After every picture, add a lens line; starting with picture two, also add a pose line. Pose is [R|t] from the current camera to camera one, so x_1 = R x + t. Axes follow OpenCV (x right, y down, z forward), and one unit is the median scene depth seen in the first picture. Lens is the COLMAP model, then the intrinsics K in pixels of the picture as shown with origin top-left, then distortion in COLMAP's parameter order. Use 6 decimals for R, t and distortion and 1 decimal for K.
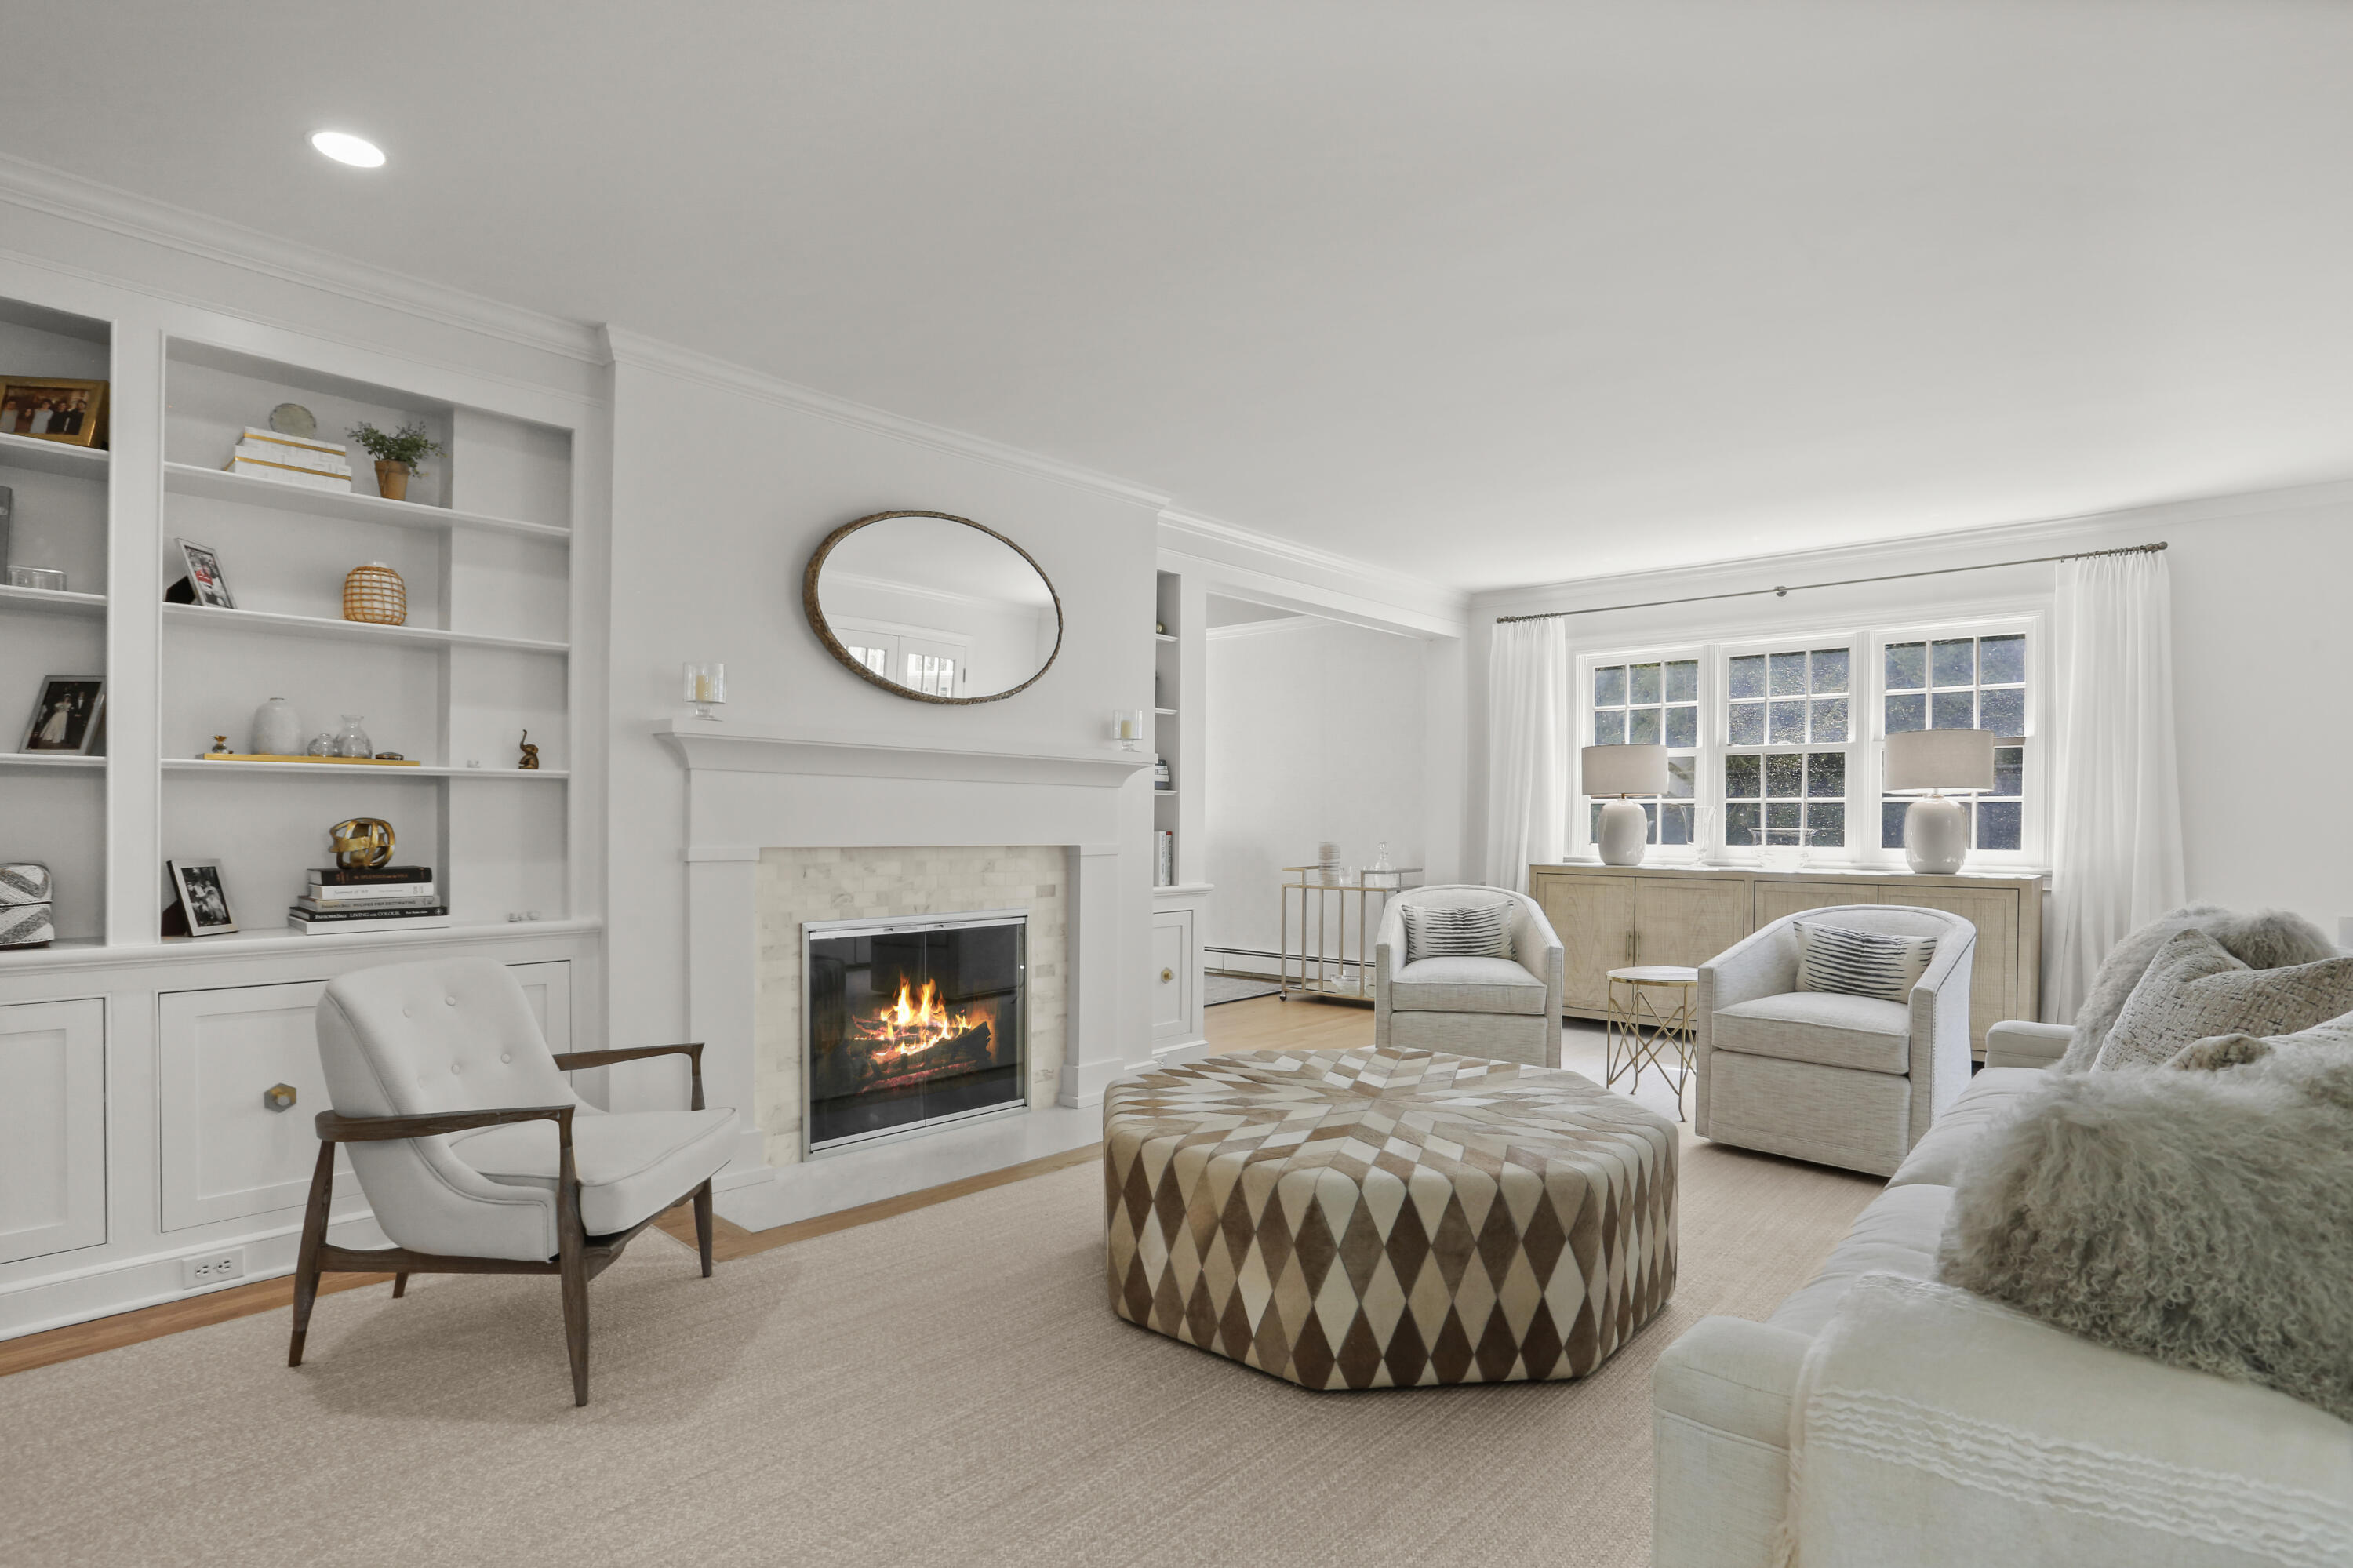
lens RADIAL K [[1166.8, 0, 1148.9], [0, 1166.8, 815.5], [0, 0, 1]] dist [-0.053264, 0.000752]
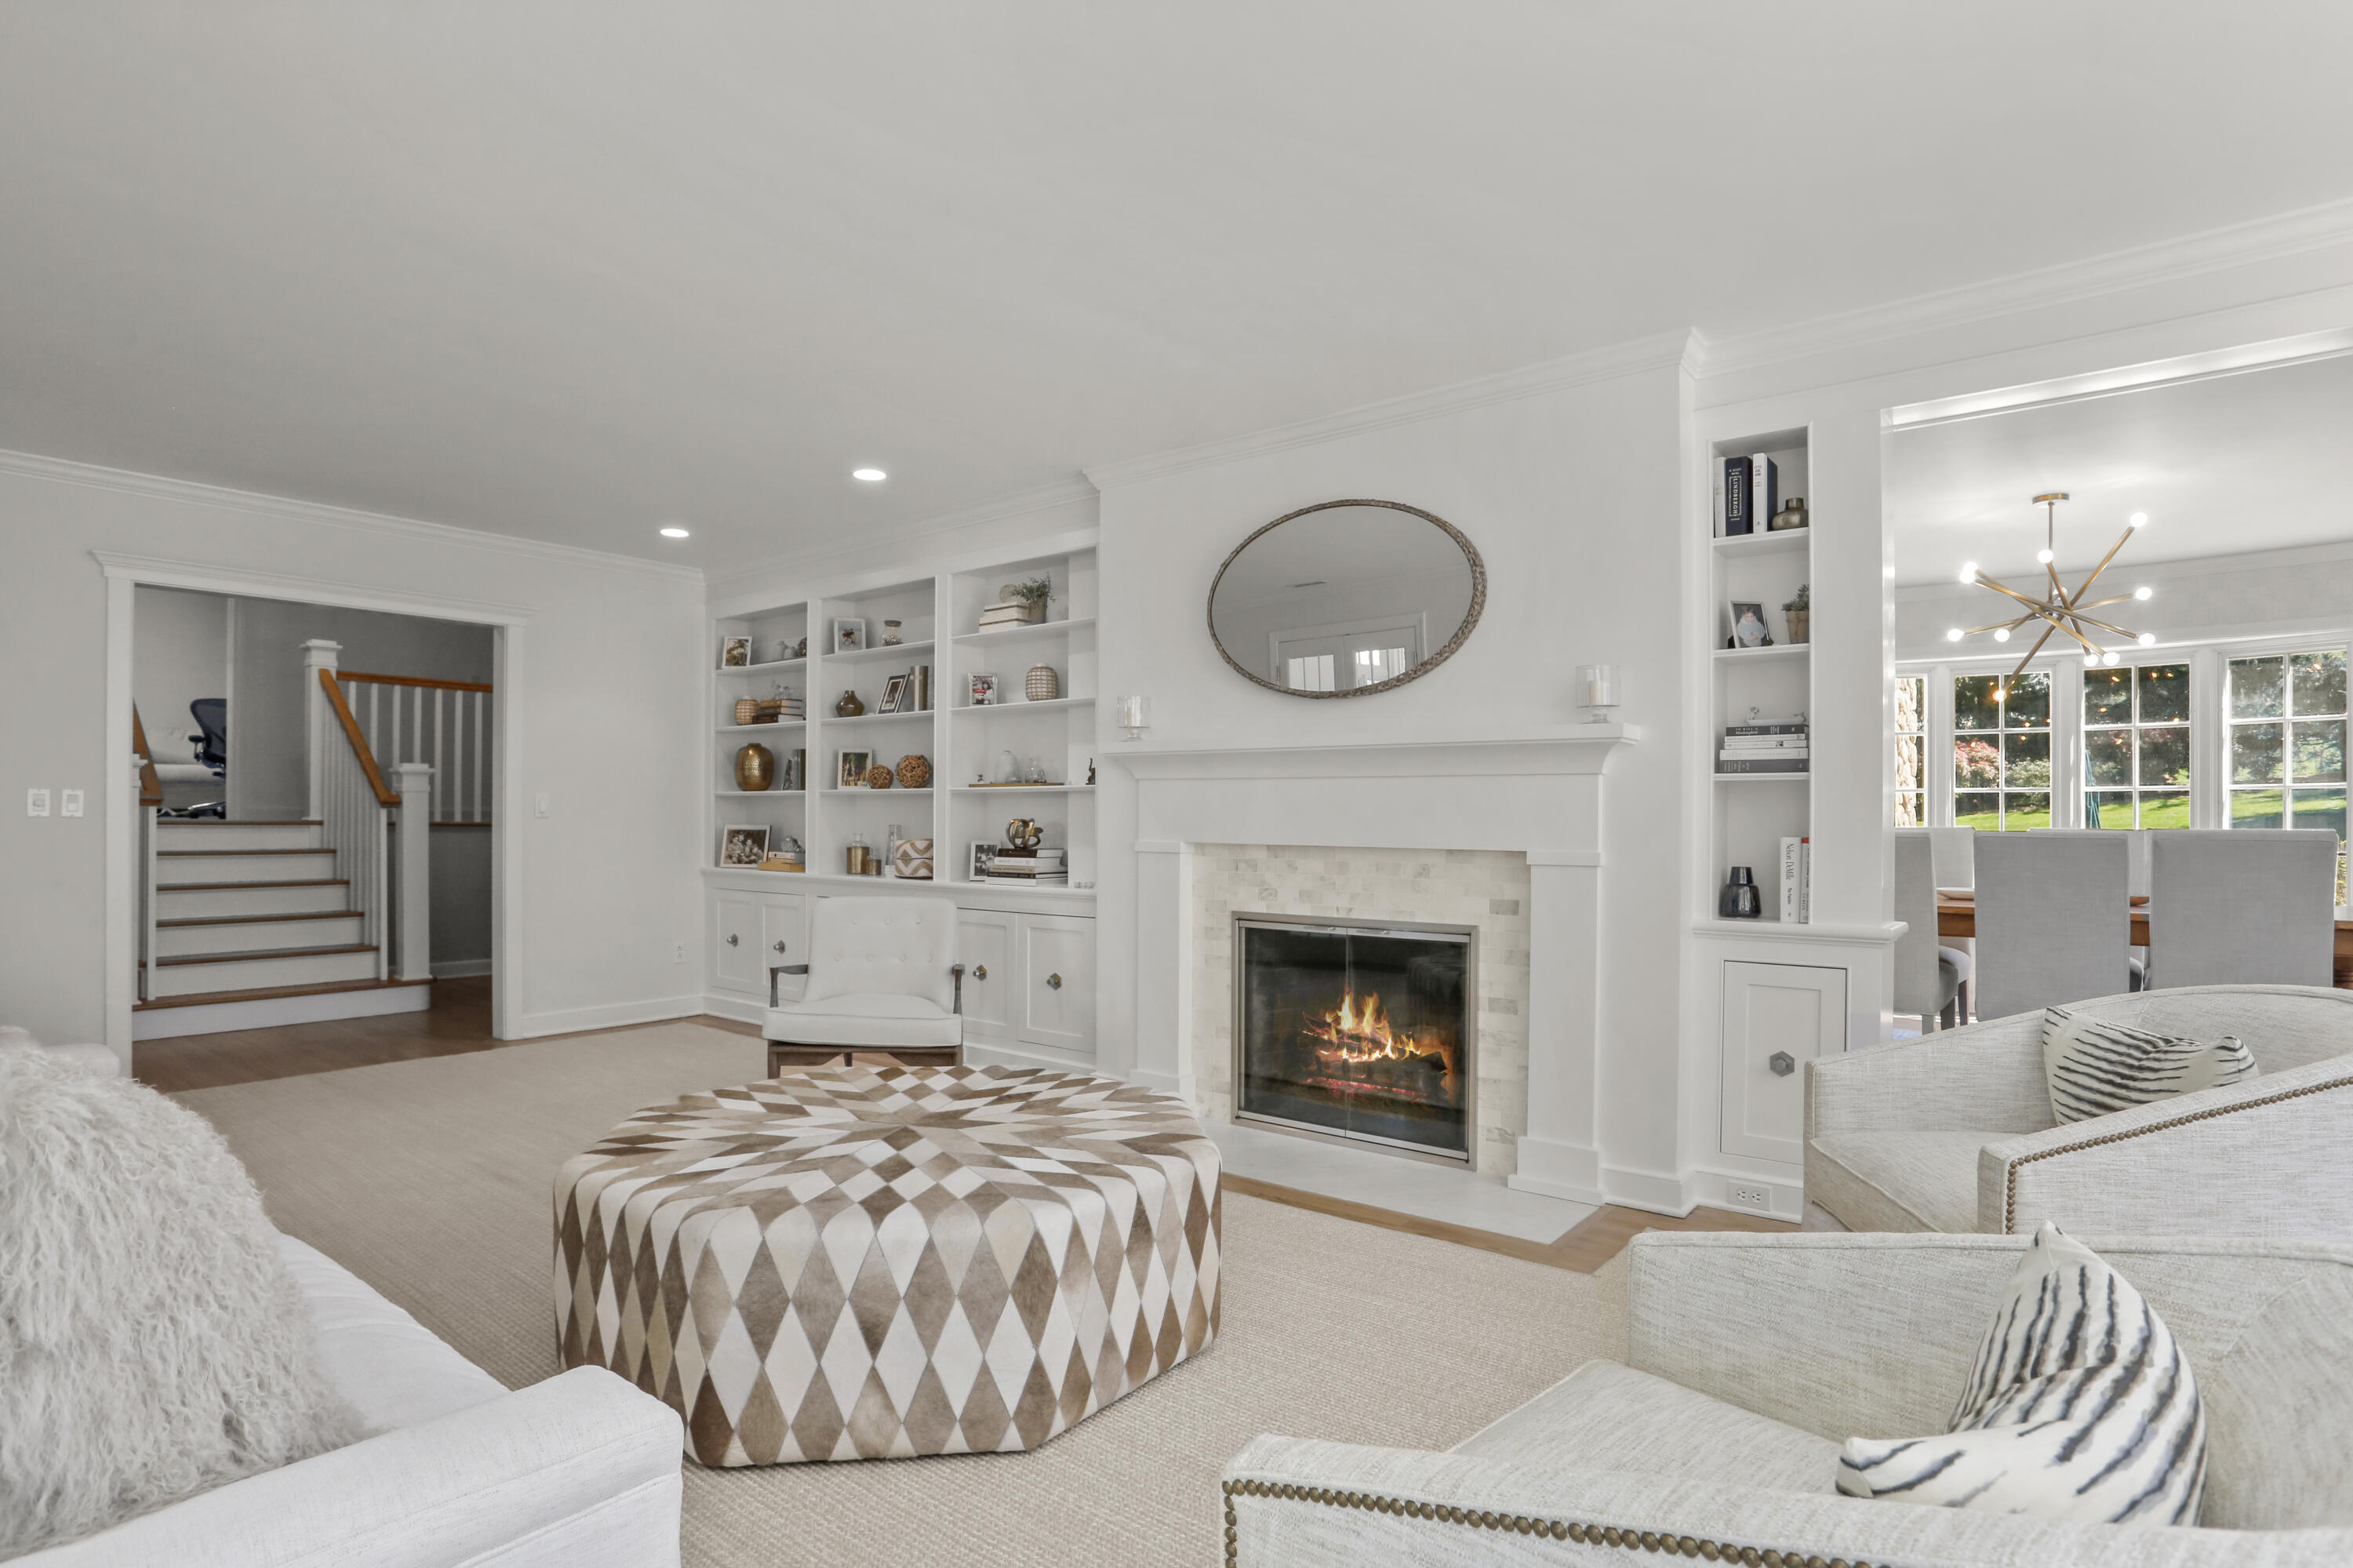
lens RADIAL K [[1166.8, 0, 1148.9], [0, 1166.8, 815.5], [0, 0, 1]] dist [-0.053264, 0.000752]
pose [[0.068855, -0.009700, -0.997580, 0.758023], [-0.002599, 0.999948, -0.009902, 0.011046], [0.997623, 0.003275, 0.068826, 0.776258]]
